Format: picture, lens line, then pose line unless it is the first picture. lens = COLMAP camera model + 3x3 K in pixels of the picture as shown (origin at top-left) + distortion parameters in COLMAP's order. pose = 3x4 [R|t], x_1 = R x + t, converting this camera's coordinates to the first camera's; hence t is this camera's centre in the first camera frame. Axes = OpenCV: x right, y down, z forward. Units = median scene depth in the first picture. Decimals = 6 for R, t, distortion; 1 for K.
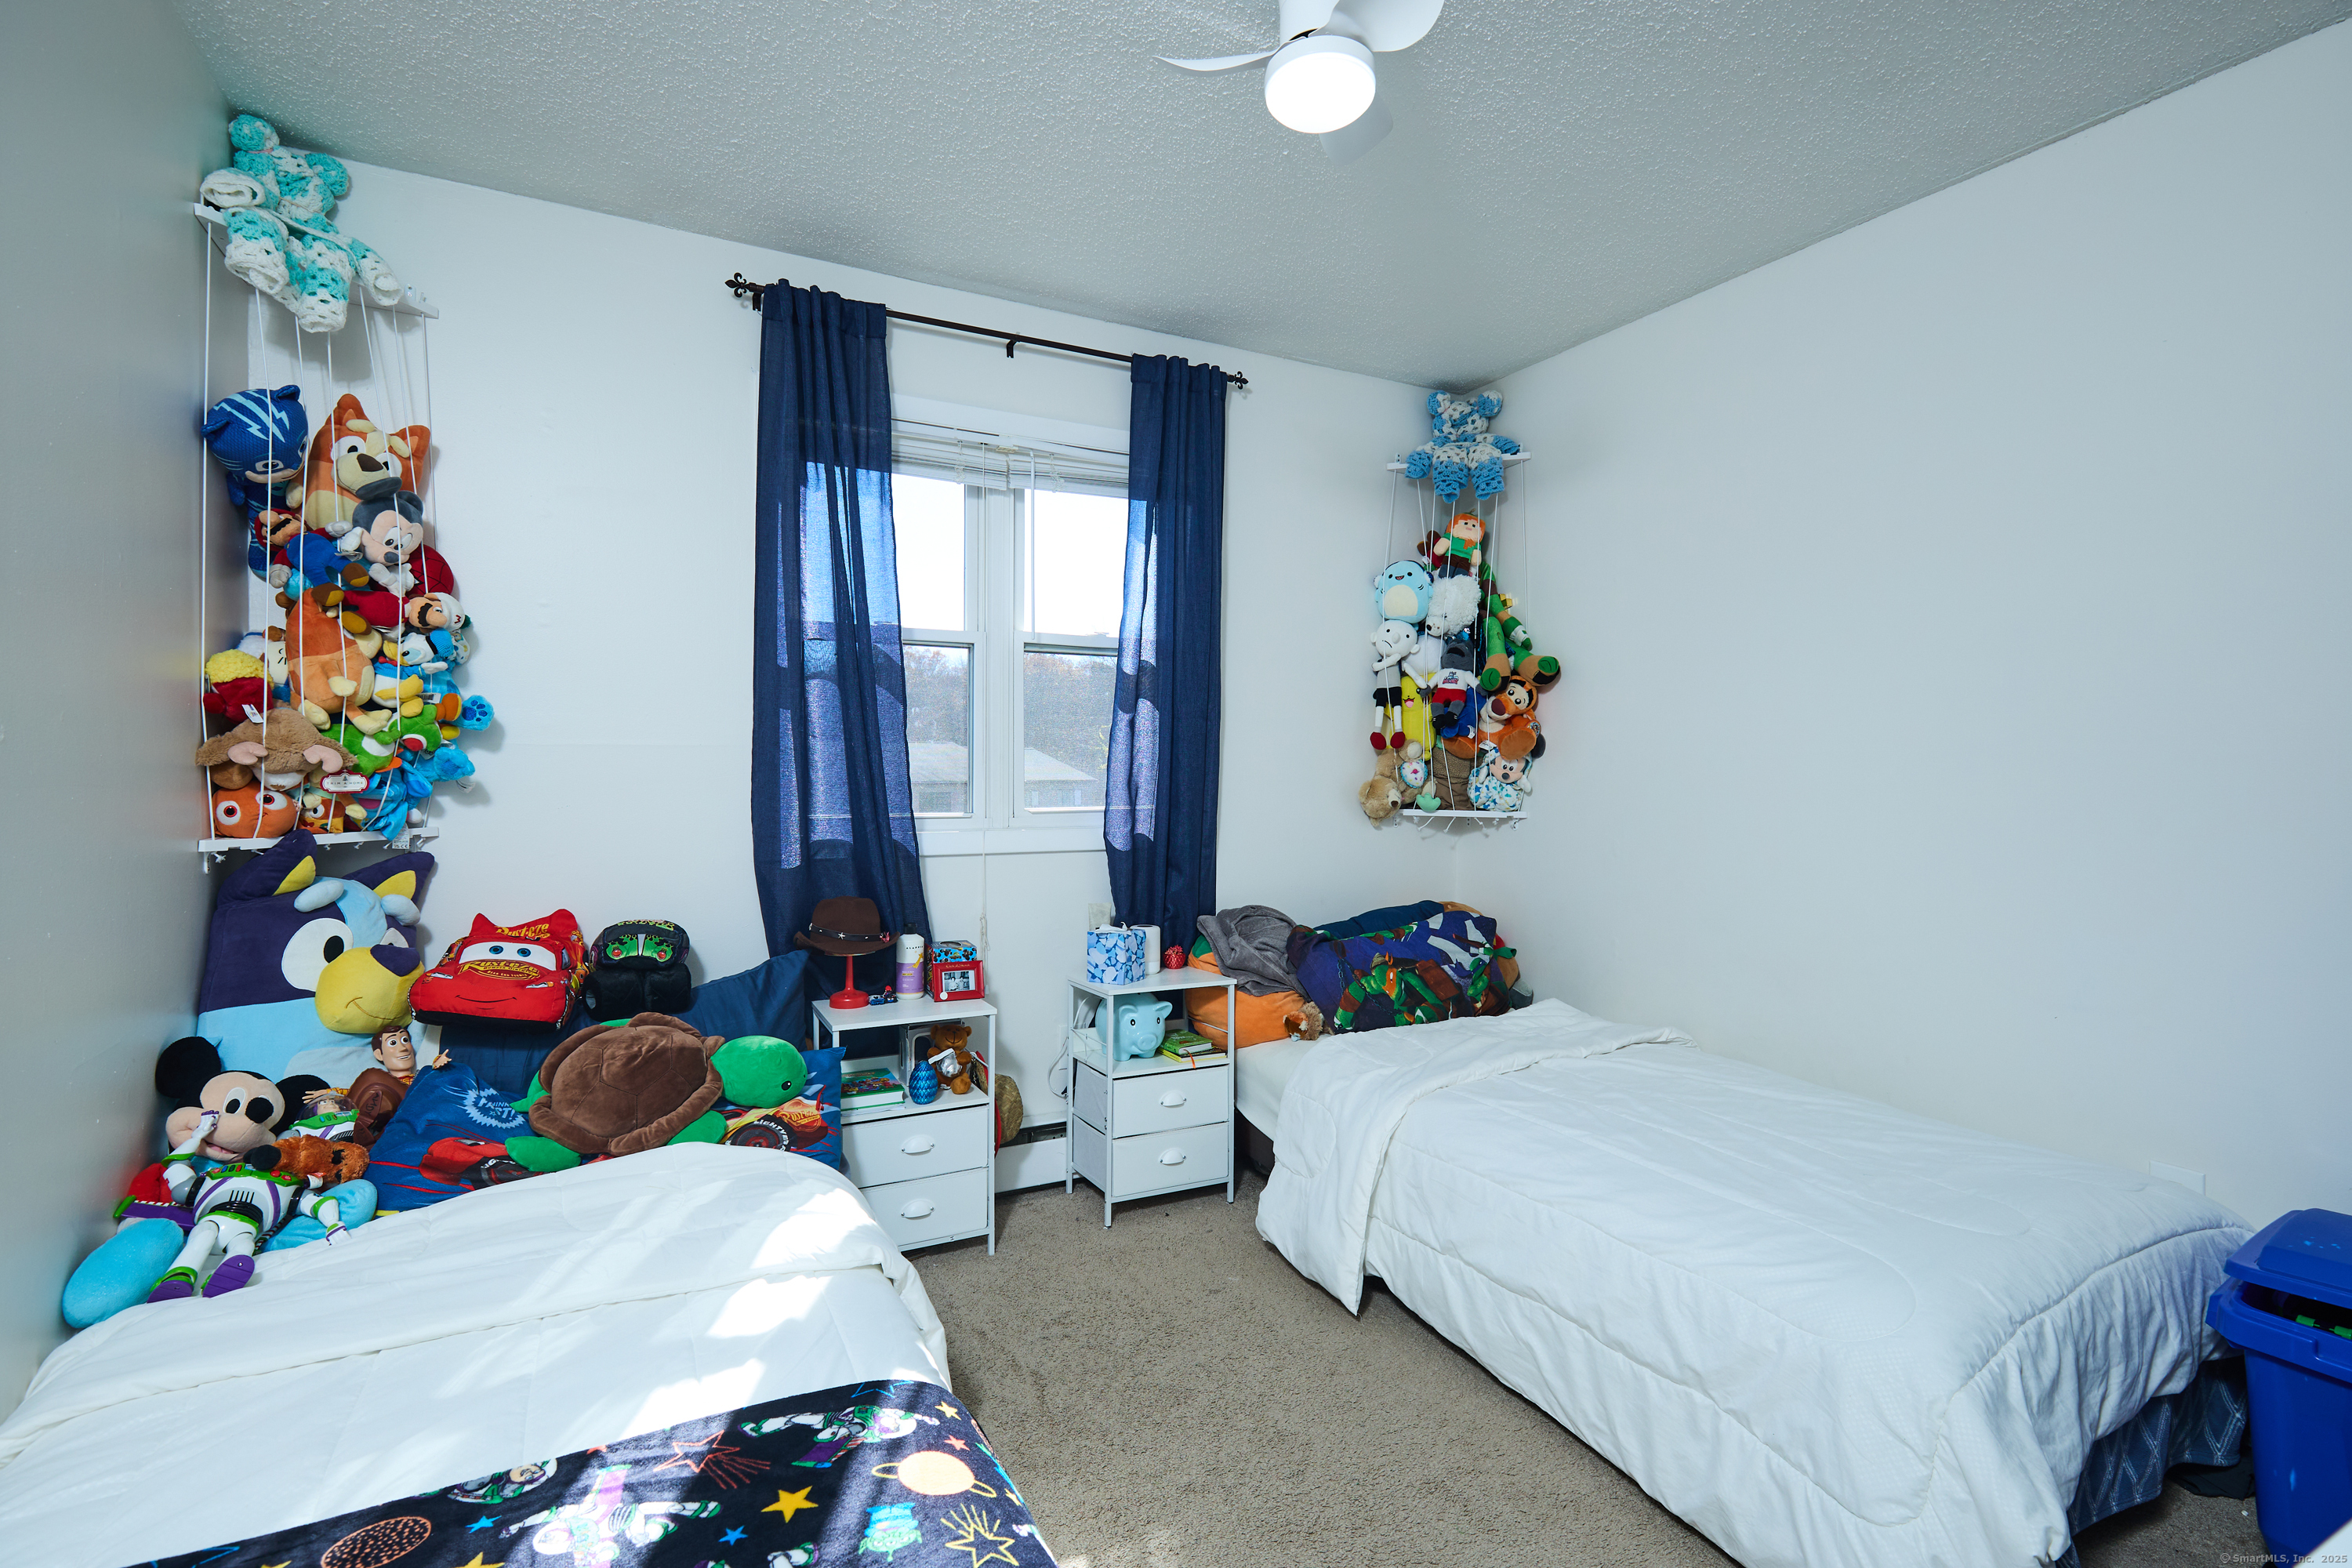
lens RADIAL K [[1081.4, 0, 1172.6], [0, 1081.4, 785.3], [0, 0, 1]] dist [-0.001559, 0.001713]
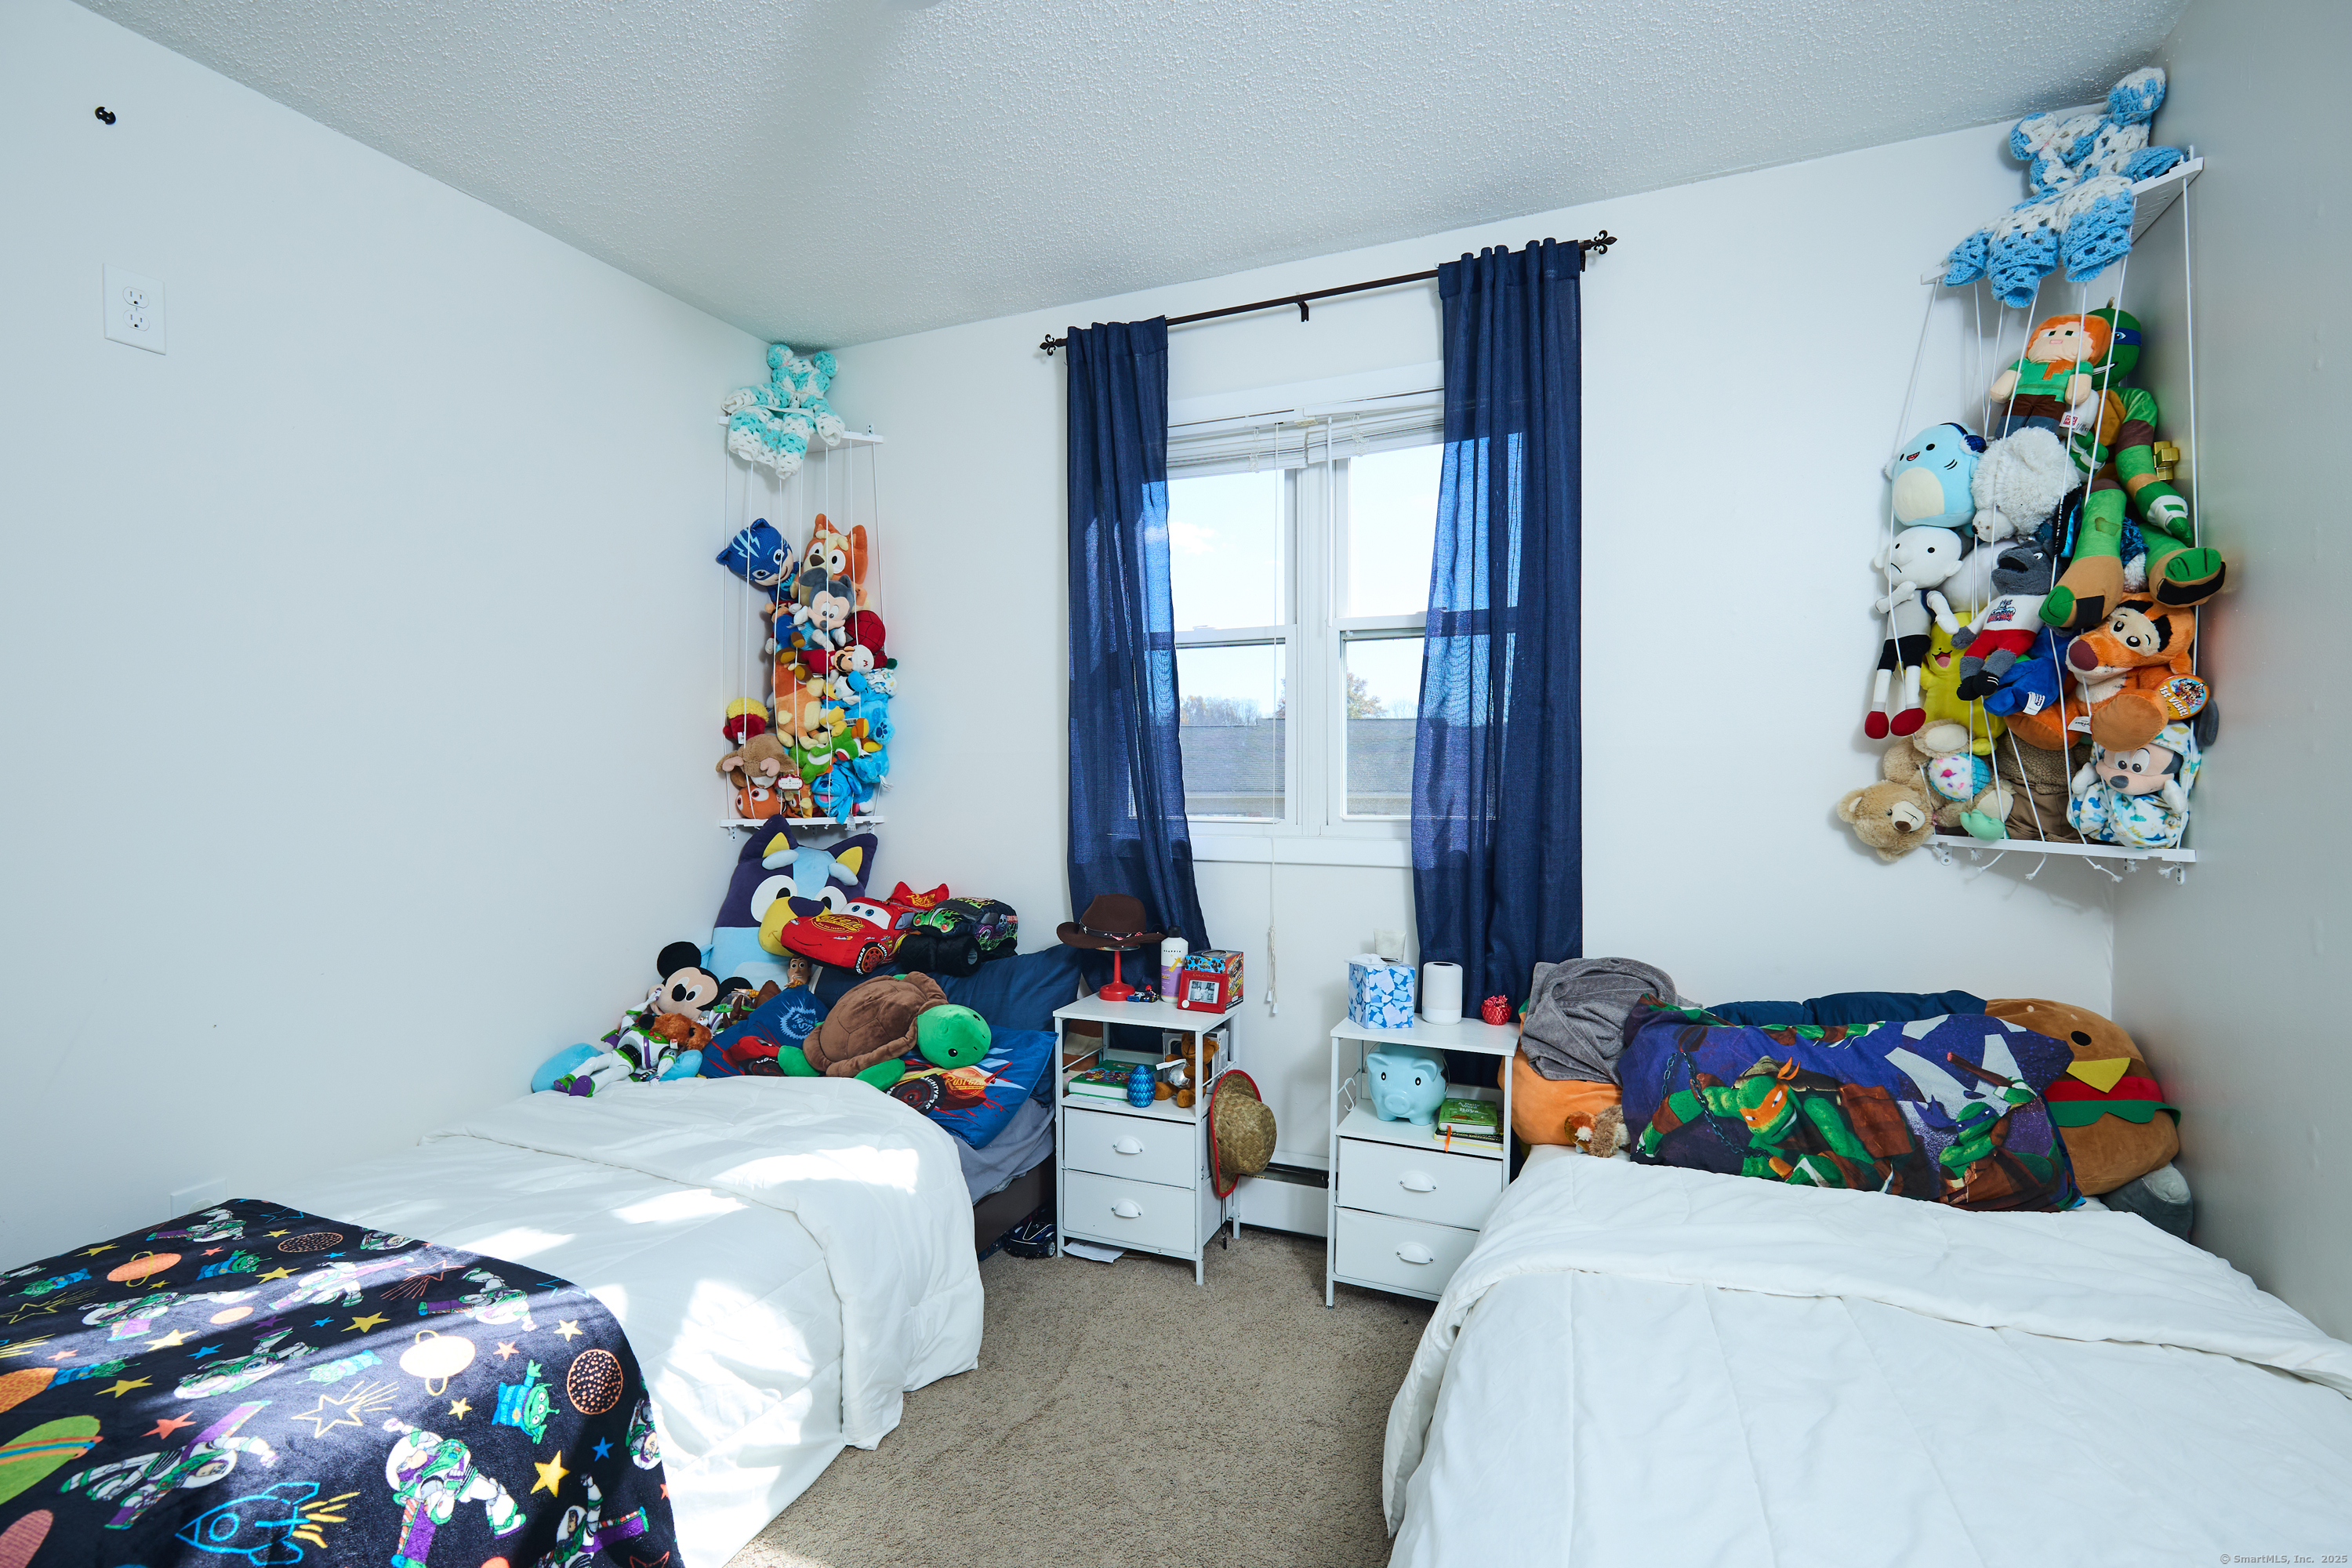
lens RADIAL K [[1081.4, 0, 1187.2], [0, 1081.4, 782.3], [0, 0, 1]] dist [-0.001559, 0.001713]
pose [[0.634402, 0.006188, -0.772979, 0.530268], [-0.006637, 0.999975, 0.002558, -0.008281], [0.772975, 0.003508, 0.634427, 0.369523]]
